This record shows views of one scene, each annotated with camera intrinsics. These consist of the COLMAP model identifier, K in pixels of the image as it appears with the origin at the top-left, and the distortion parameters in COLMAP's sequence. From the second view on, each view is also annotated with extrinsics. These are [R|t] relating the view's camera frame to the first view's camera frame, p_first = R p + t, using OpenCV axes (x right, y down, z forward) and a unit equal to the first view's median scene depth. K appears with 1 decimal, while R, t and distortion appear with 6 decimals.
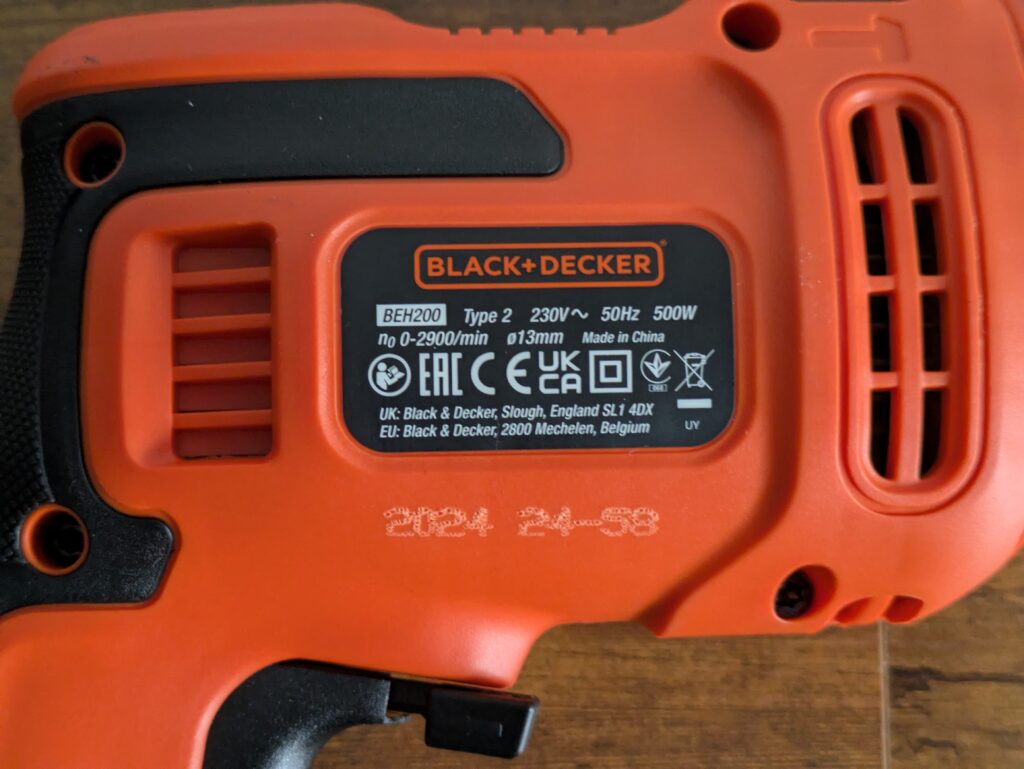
lens RADIAL K [[1512.1, 0, 490.6], [0, 1512.1, 387.2], [0, 0, 1]] dist [0.056639, -0.089437]
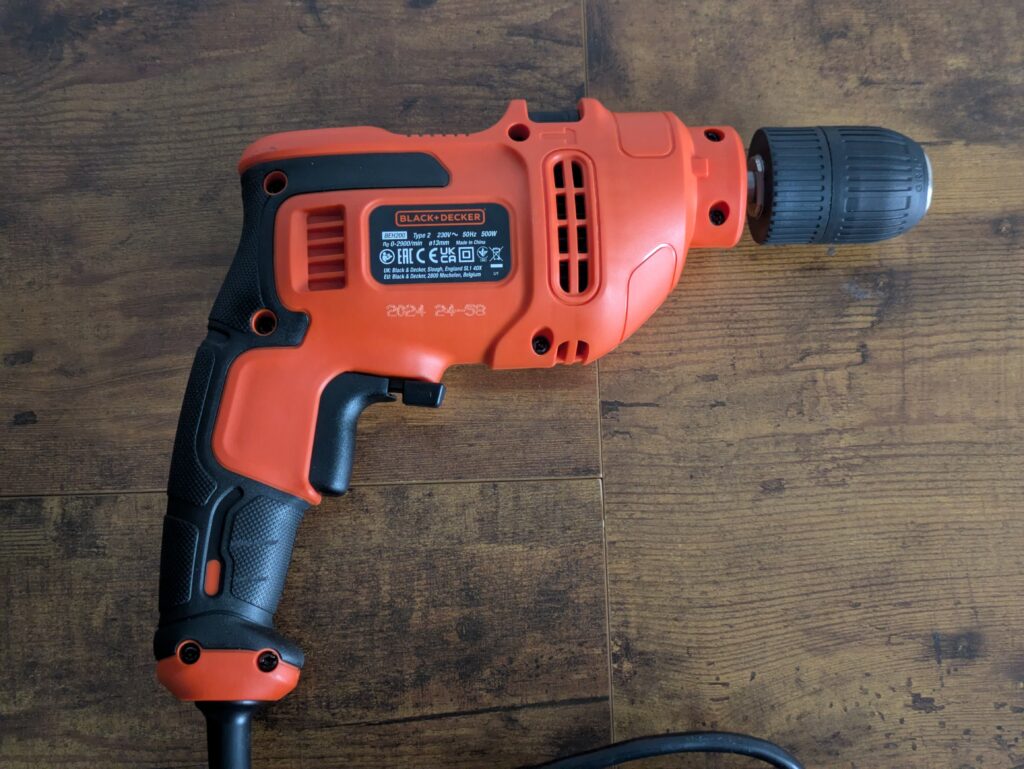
lens RADIAL K [[1608.1, 0, 498.5], [0, 1608.1, 385.6], [0, 0, 1]] dist [0.071469, -0.137505]
pose [[0.999772, -0.017692, 0.011995, 0.098573], [0.018598, 0.996603, -0.080231, 0.469354], [-0.010535, 0.080435, 0.996704, -1.939772]]
